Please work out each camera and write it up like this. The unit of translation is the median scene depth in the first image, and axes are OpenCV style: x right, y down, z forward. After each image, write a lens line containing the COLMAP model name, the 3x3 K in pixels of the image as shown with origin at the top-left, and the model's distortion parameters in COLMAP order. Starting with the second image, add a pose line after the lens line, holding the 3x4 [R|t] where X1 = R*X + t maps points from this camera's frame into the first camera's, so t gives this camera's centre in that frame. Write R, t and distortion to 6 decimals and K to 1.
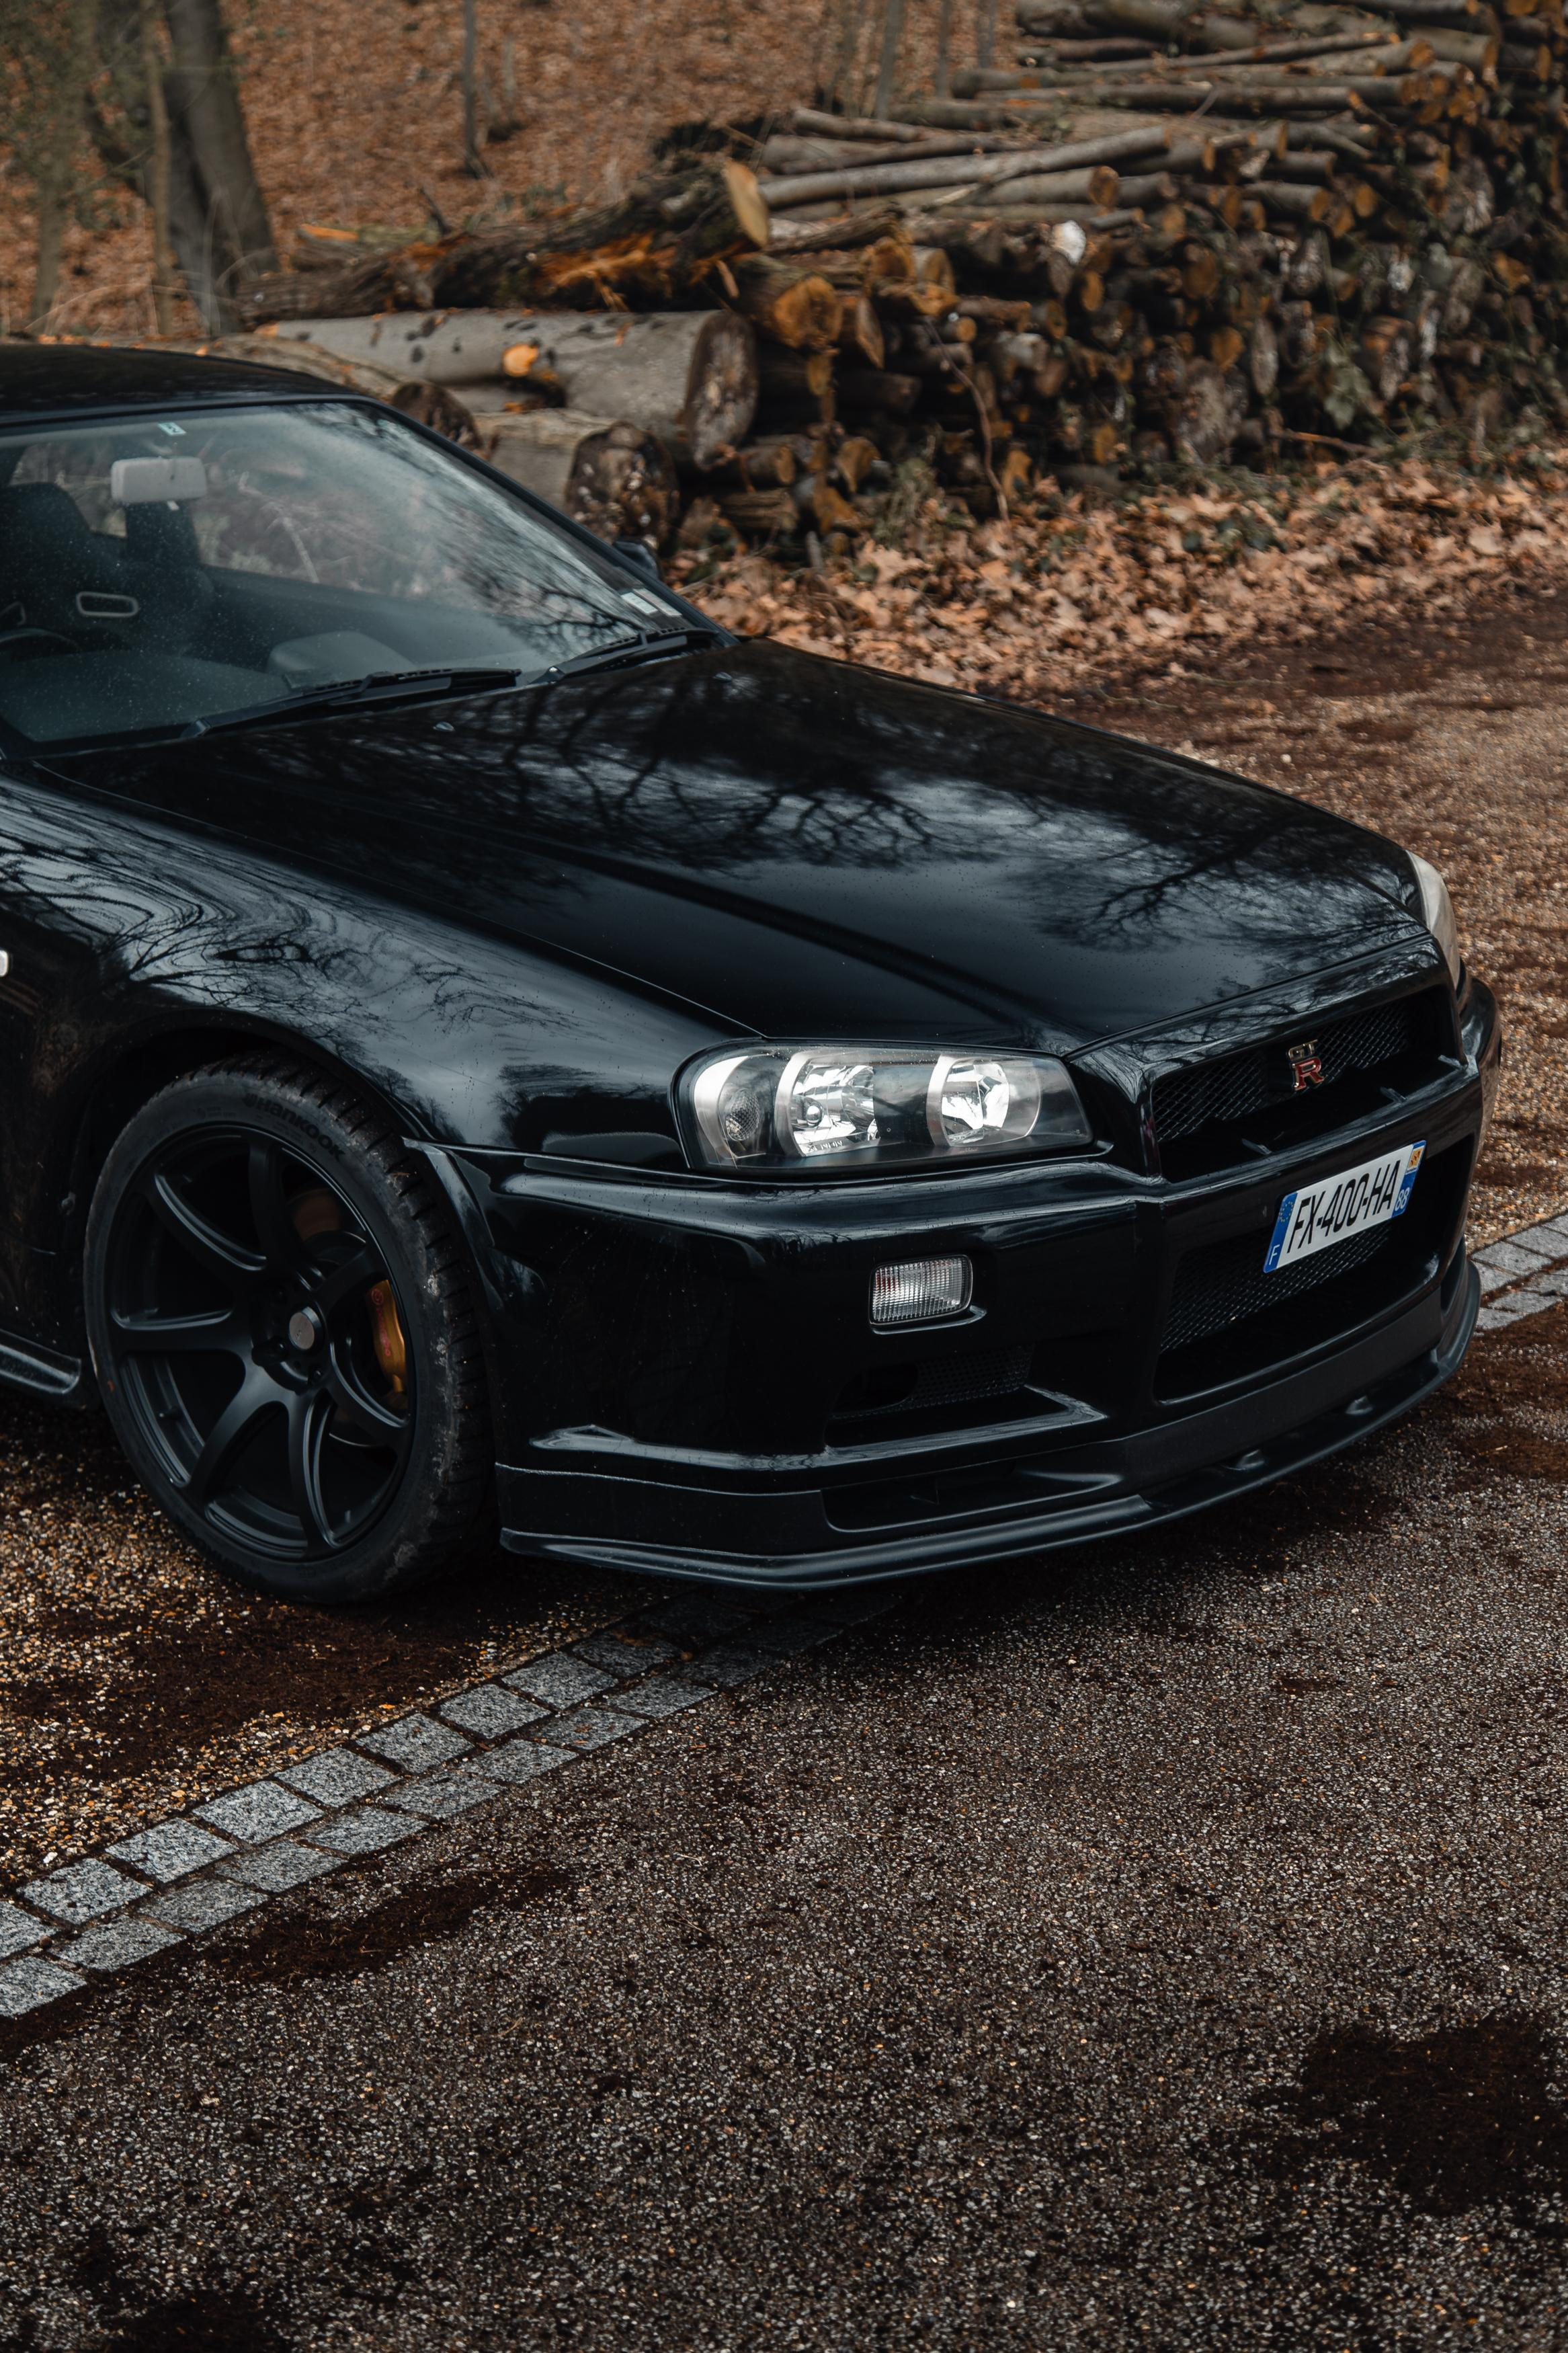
lens RADIAL K [[3678.9, 0, 784.0], [0, 3678.9, 1176.5], [0, 0, 1]] dist [0.034789, -0.051395]
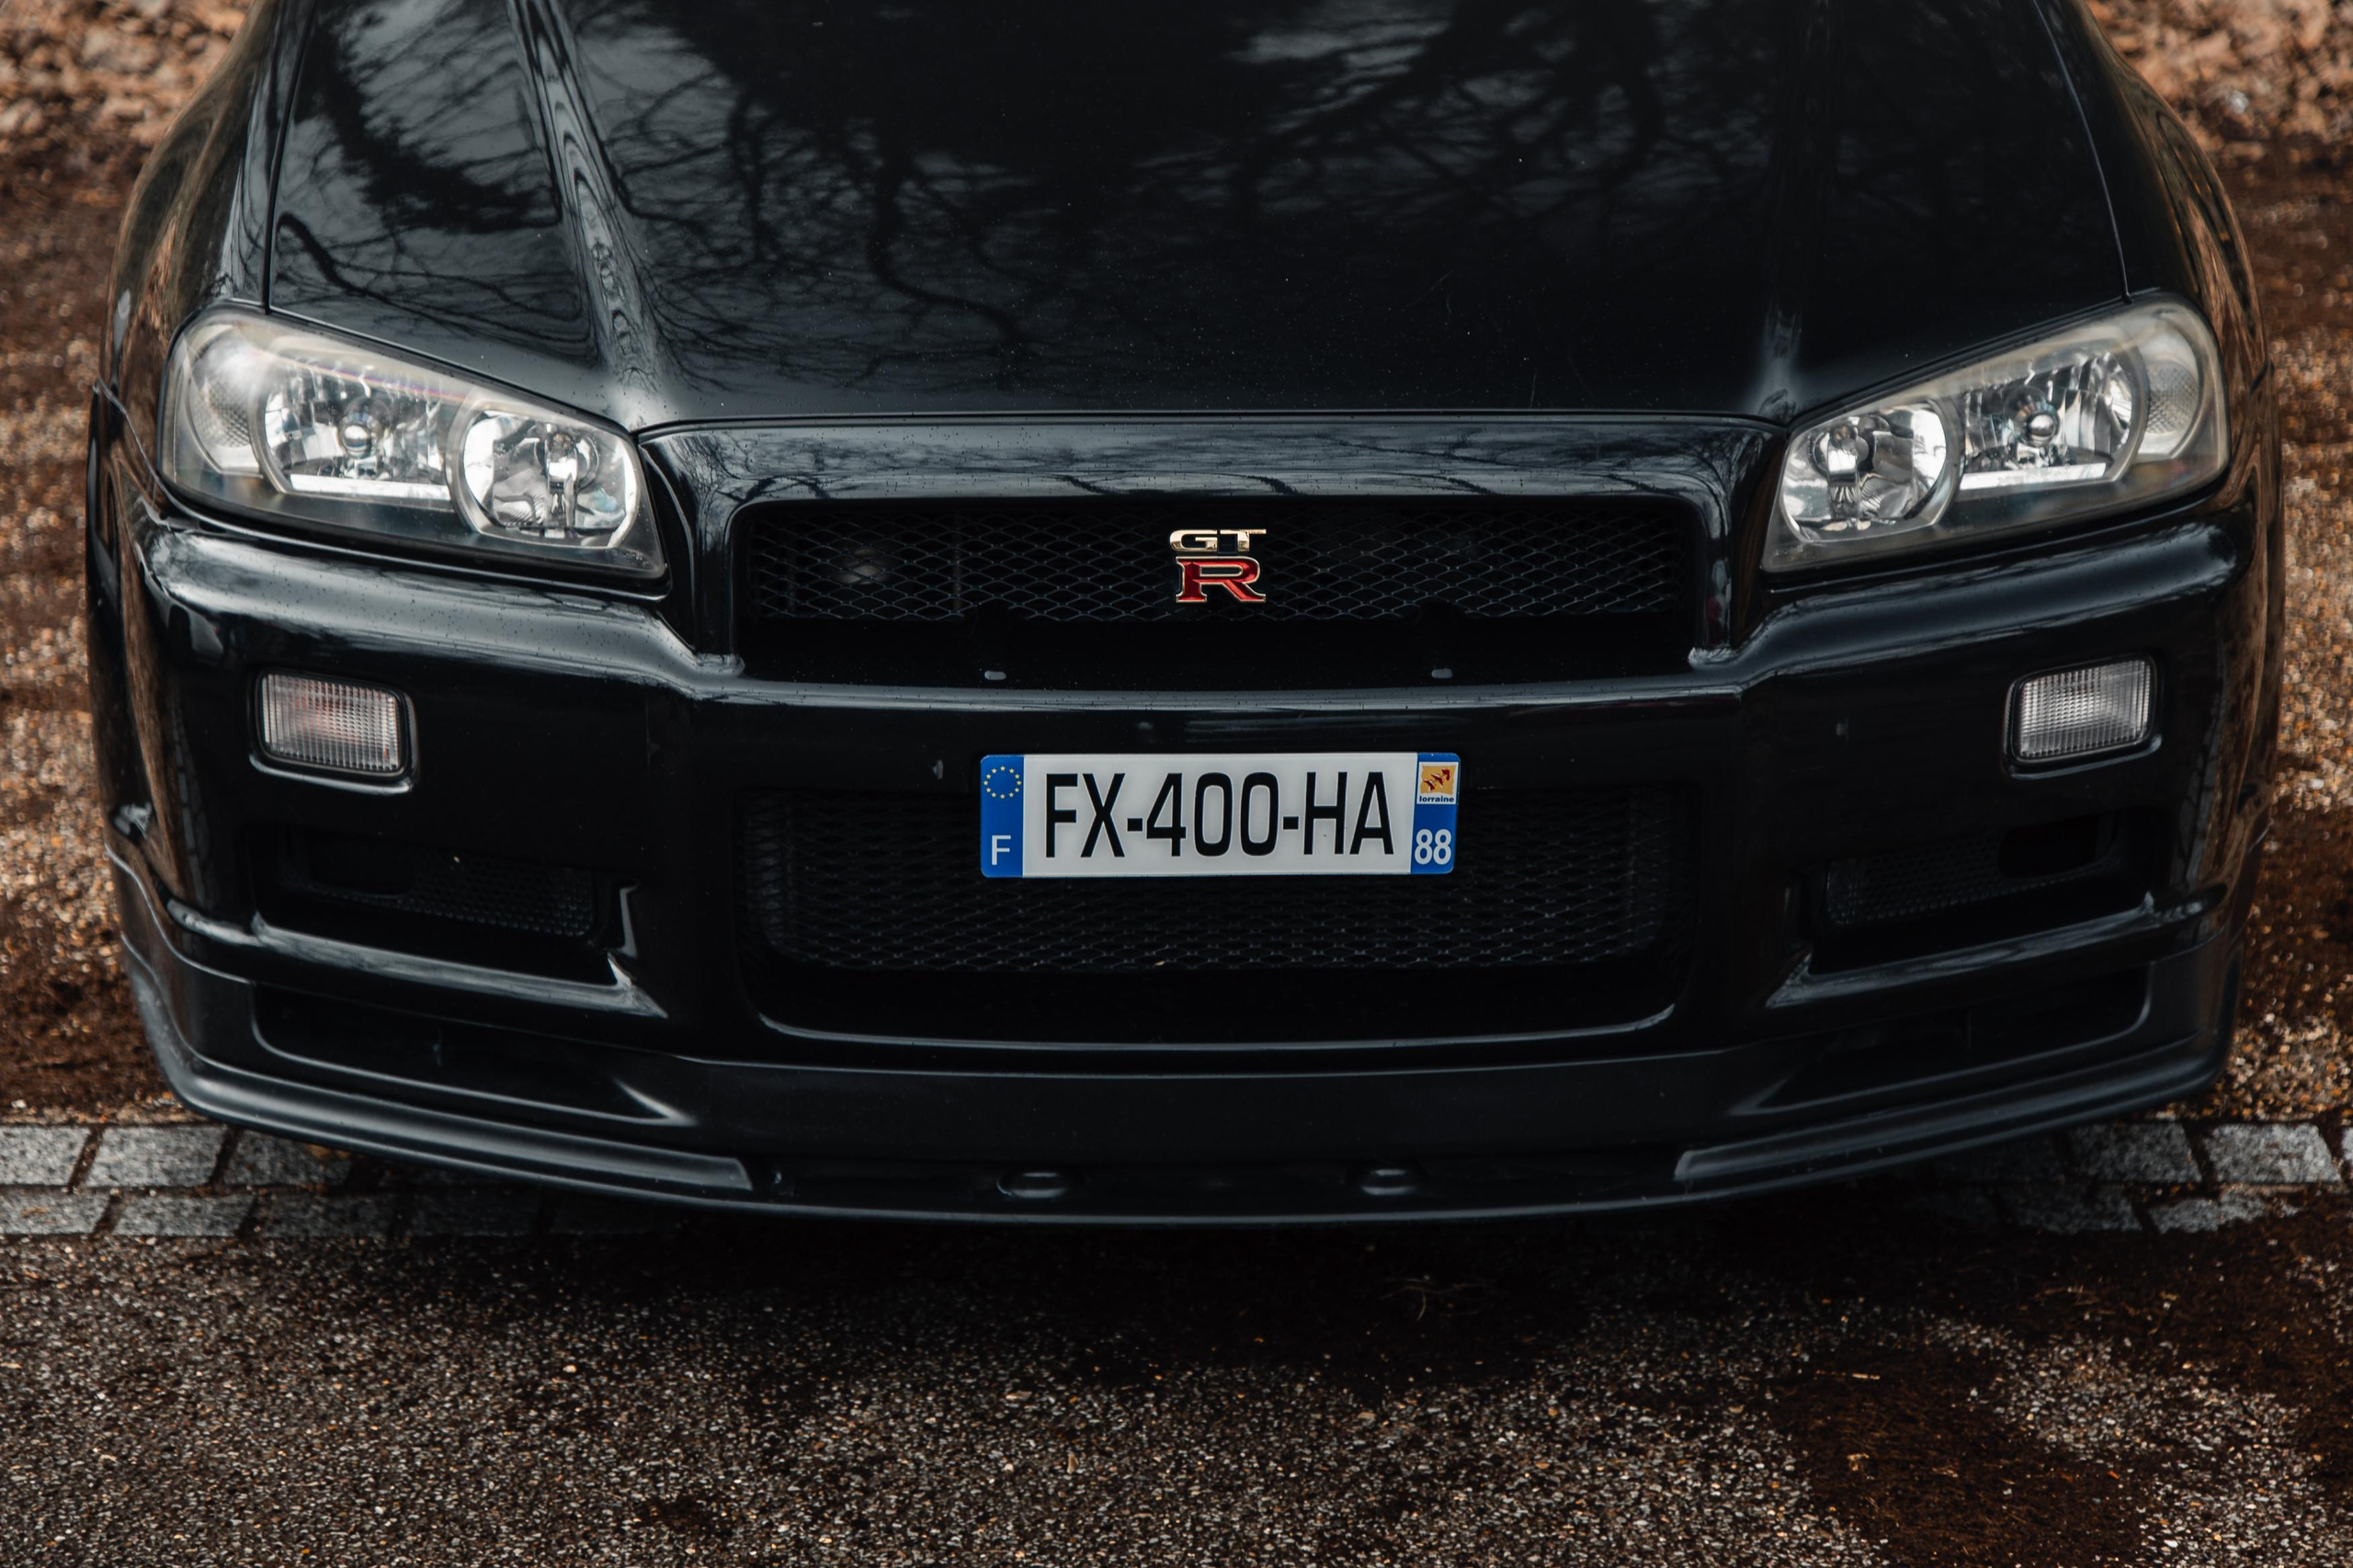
lens RADIAL K [[5036.6, 0, 1173.2], [0, 5036.6, 639.8], [0, 0, 1]] dist [-0.016076, 0.277020]
pose [[0.651972, 0.226540, -0.723610, 0.268757], [-0.208534, 0.971096, 0.116131, -0.041252], [0.729003, 0.075183, 0.680369, 0.167616]]
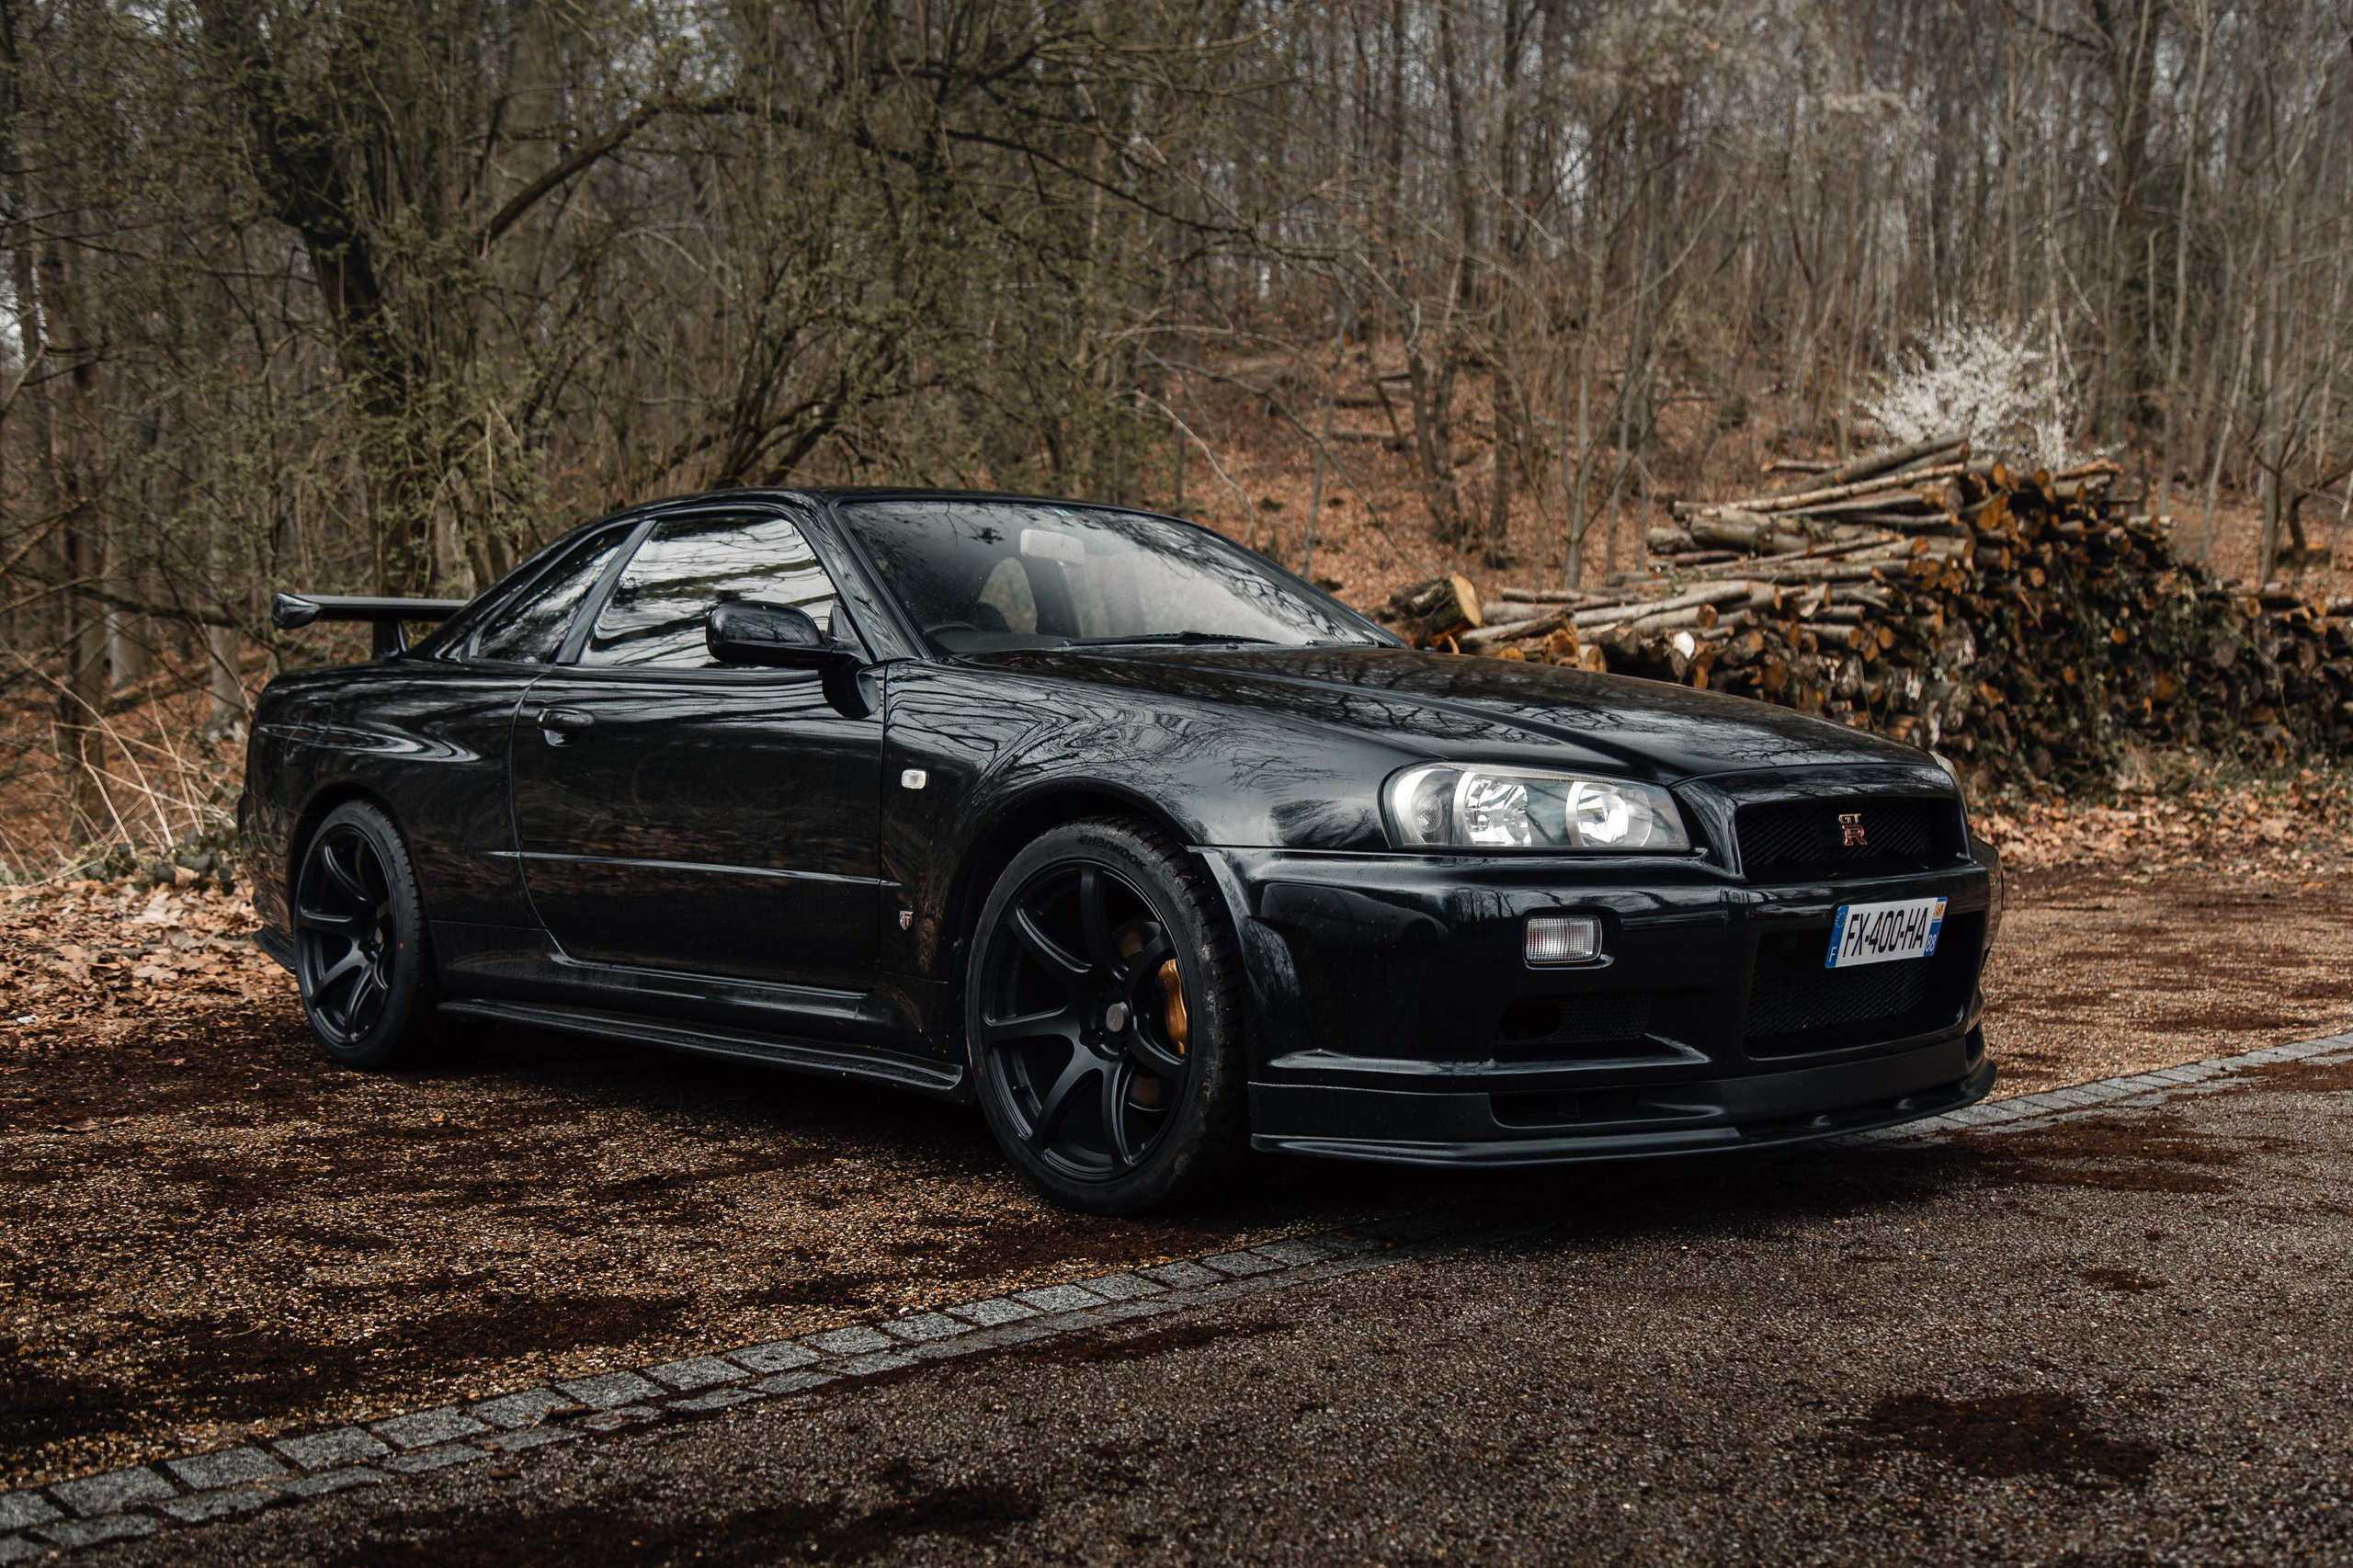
lens RADIAL K [[2426.5, 0, 1174.5], [0, 2426.5, 800.1], [0, 0, 1]] dist [0.044574, -0.108848]
pose [[0.990832, -0.003626, -0.135048, 0.005735], [-0.029722, 0.969297, -0.244092, 0.069203], [0.131787, 0.245868, 0.960303, 0.038316]]
